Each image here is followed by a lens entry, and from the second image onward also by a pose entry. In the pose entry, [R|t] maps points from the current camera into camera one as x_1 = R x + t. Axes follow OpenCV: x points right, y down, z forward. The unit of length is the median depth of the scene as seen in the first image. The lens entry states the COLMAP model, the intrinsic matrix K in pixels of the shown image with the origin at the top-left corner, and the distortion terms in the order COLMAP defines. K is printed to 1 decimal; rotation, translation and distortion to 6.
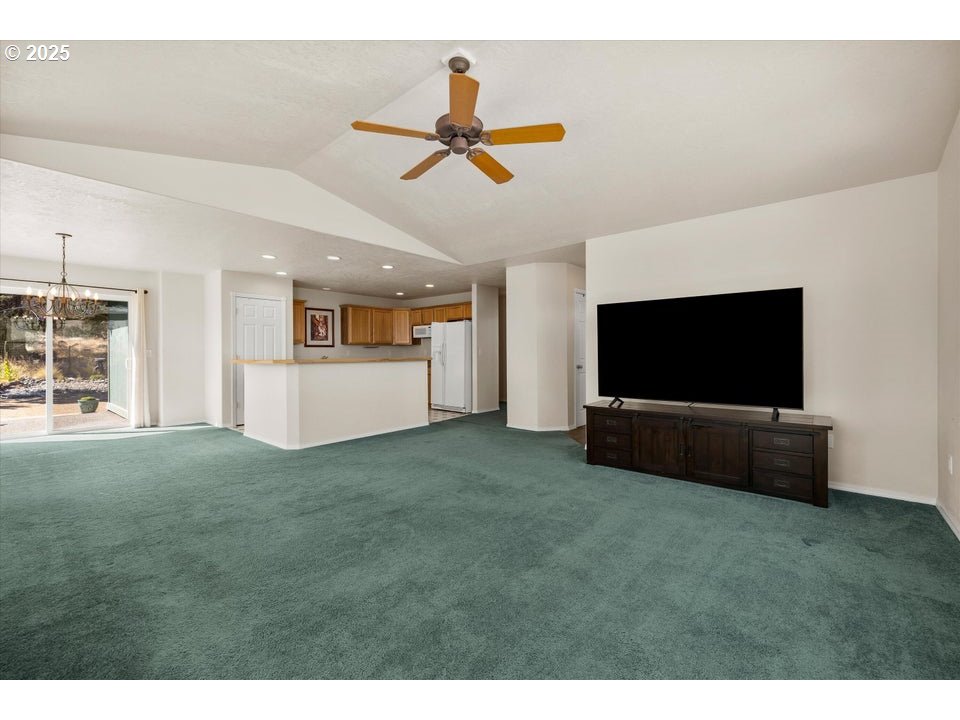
lens RADIAL K [[402.9, 0, 477.5], [0, 402.9, 356.4], [0, 0, 1]] dist [-0.002139, -0.000069]
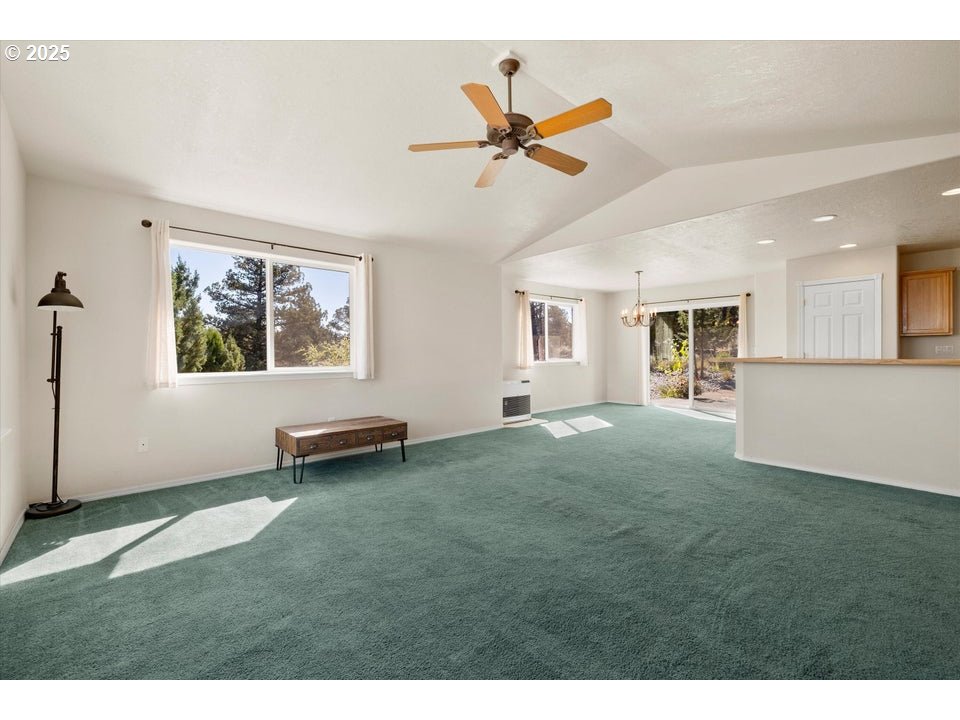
lens RADIAL K [[402.9, 0, 477.5], [0, 402.9, 356.4], [0, 0, 1]] dist [-0.002139, -0.000069]
pose [[-0.136010, 0.015629, -0.990584, 0.377125], [-0.005630, 0.999847, 0.016549, -0.005101], [0.990691, 0.007828, -0.135901, 0.415696]]
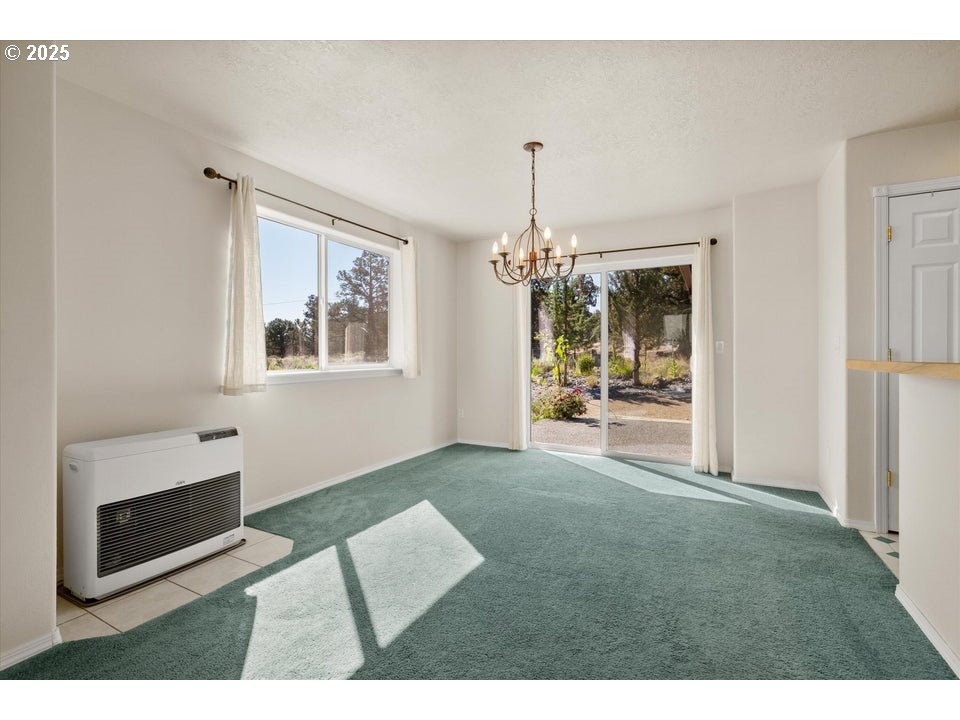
lens RADIAL K [[444.9, 0, 475.4], [0, 444.9, 352.6], [0, 0, 1]] dist [-0.000746, 0.000265]
pose [[0.214804, 0.003123, -0.976652, -0.272188], [-0.012523, 0.999921, 0.000443, 0.004303], [0.976577, 0.012135, 0.214826, 0.530812]]
